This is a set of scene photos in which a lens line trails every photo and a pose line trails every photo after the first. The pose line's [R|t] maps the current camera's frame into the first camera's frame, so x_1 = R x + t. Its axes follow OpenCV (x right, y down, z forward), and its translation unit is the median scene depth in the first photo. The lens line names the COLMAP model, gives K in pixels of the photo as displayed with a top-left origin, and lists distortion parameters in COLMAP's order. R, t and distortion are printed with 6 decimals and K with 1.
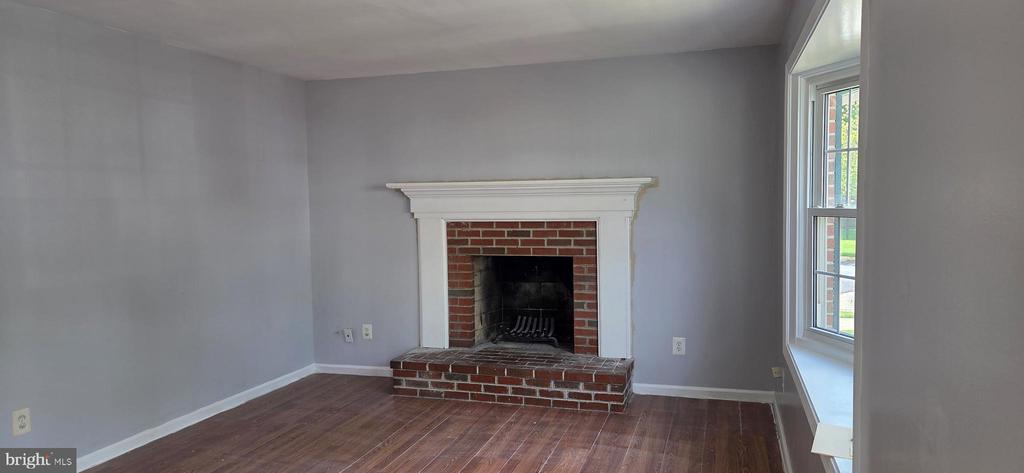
lens RADIAL K [[680.6, 0, 512.0], [0, 680.6, 236.5], [0, 0, 1]] dist [0.079866, -0.107894]
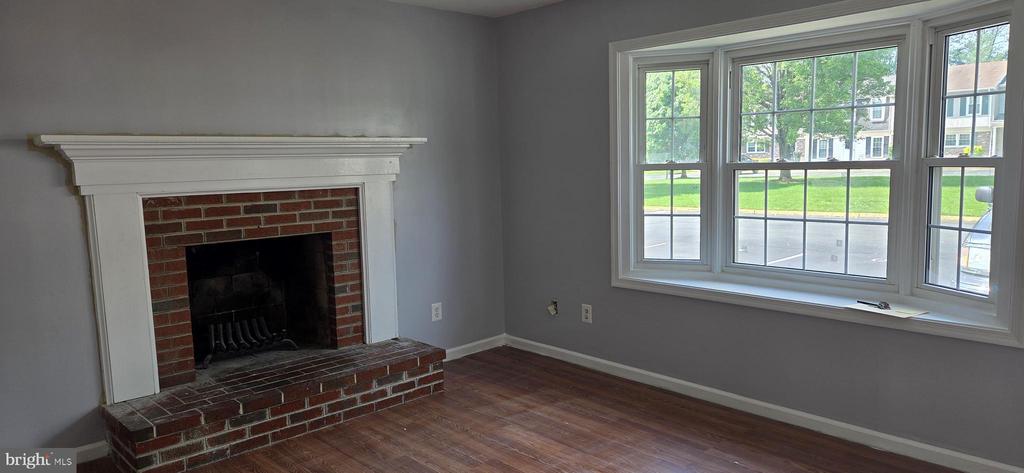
lens RADIAL K [[680.6, 0, 512.0], [0, 680.6, 236.5], [0, 0, 1]] dist [0.079866, -0.107894]
pose [[0.501413, -0.095757, 0.859893, -0.513996], [0.067214, 0.995164, 0.071627, -0.009552], [-0.862593, 0.021882, 0.505424, 0.400205]]
